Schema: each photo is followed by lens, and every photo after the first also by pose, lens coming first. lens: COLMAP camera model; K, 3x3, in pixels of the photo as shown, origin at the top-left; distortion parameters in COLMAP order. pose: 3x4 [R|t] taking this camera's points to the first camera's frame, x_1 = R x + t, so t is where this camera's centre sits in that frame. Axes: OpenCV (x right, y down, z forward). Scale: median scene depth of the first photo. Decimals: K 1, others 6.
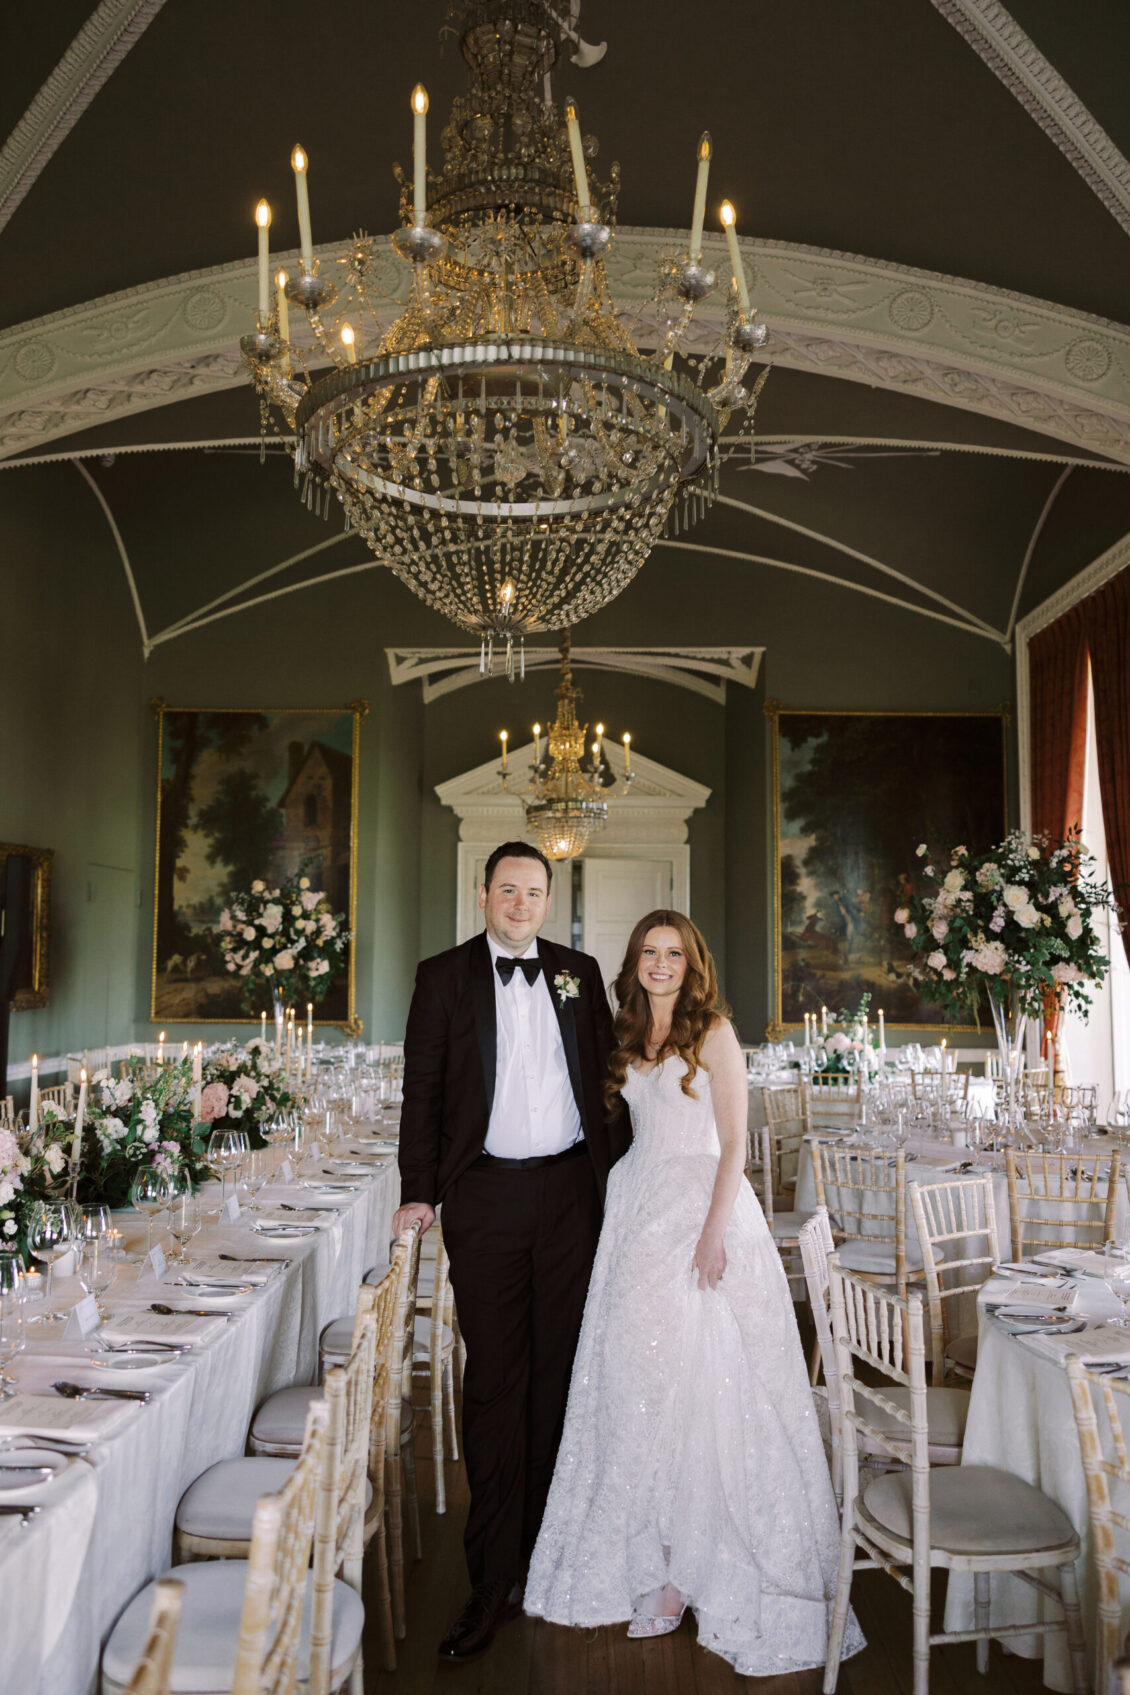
lens RADIAL K [[1355.9, 0, 564.1], [0, 1355.9, 849.4], [0, 0, 1]] dist [0.013082, -0.011441]
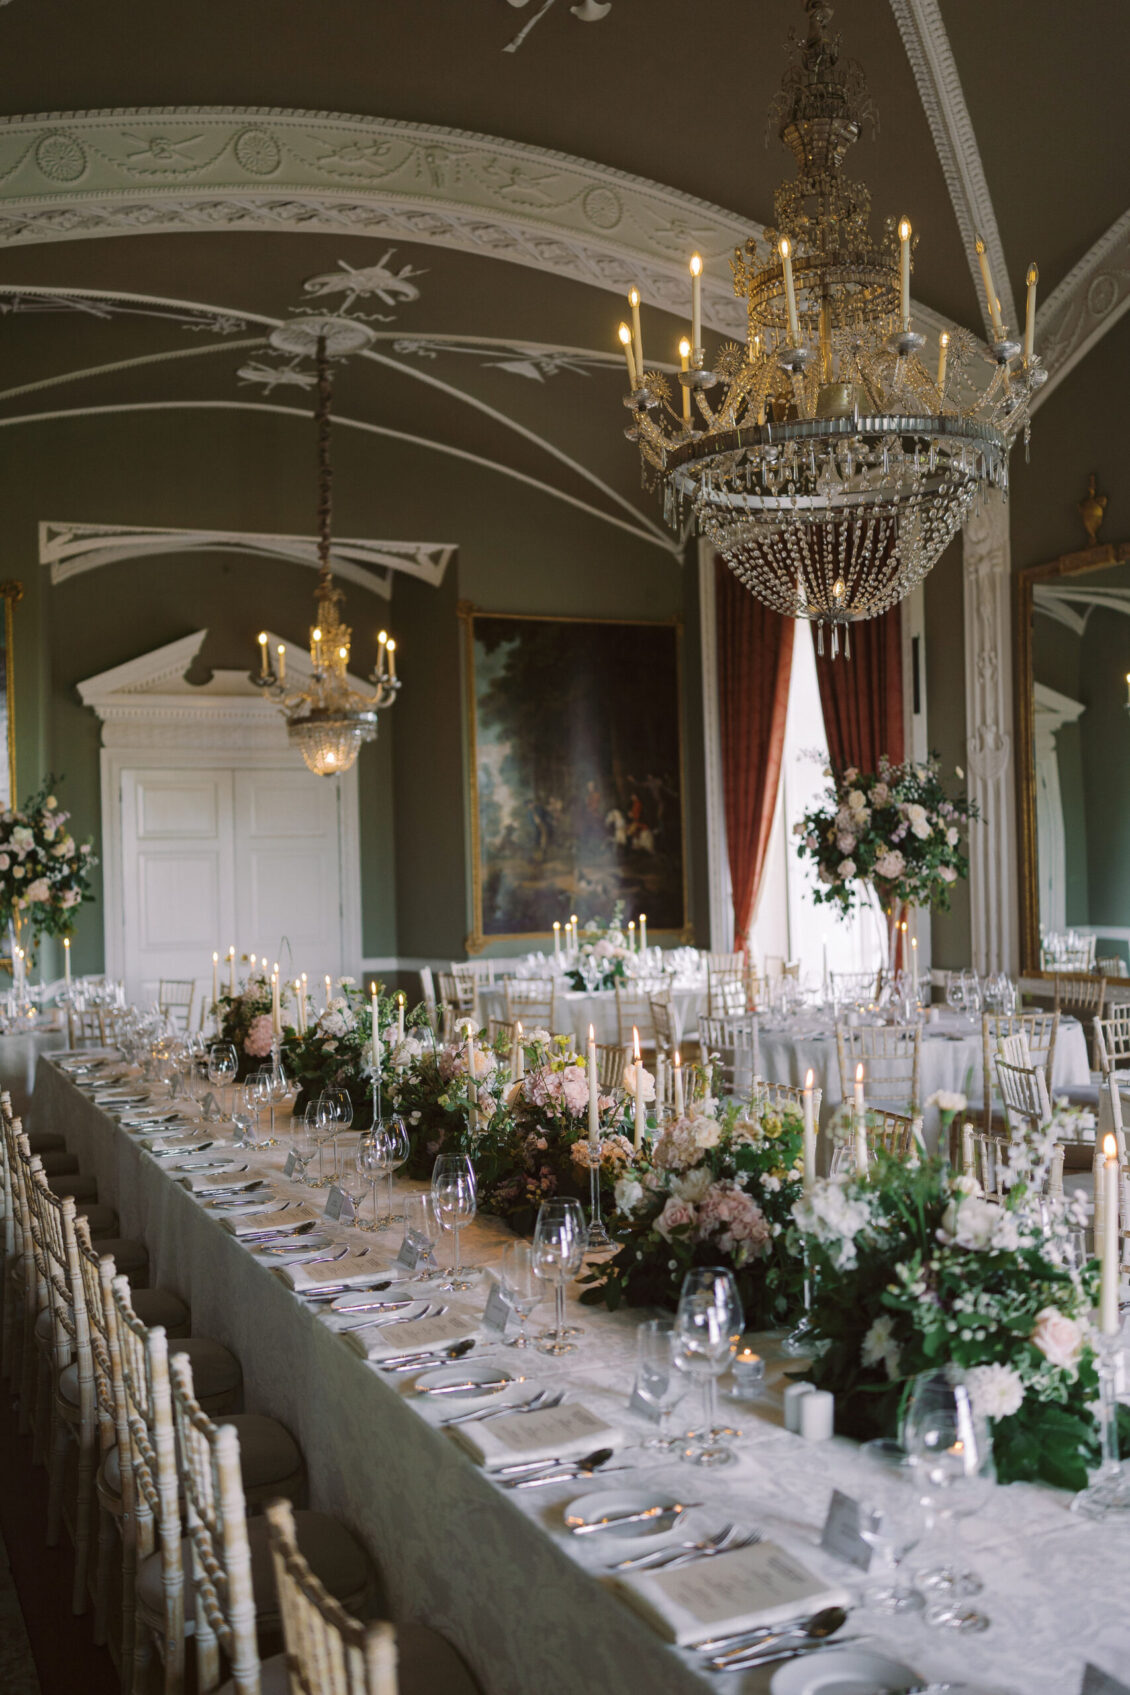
lens RADIAL K [[1647.8, 0, 567.7], [0, 1647.8, 850.8], [0, 0, 1]] dist [0.025317, -0.028619]
pose [[0.899275, -0.028131, 0.436479, -0.294970], [-0.003226, 0.997476, 0.070934, -0.017195], [-0.437372, -0.065197, 0.896914, -0.086911]]
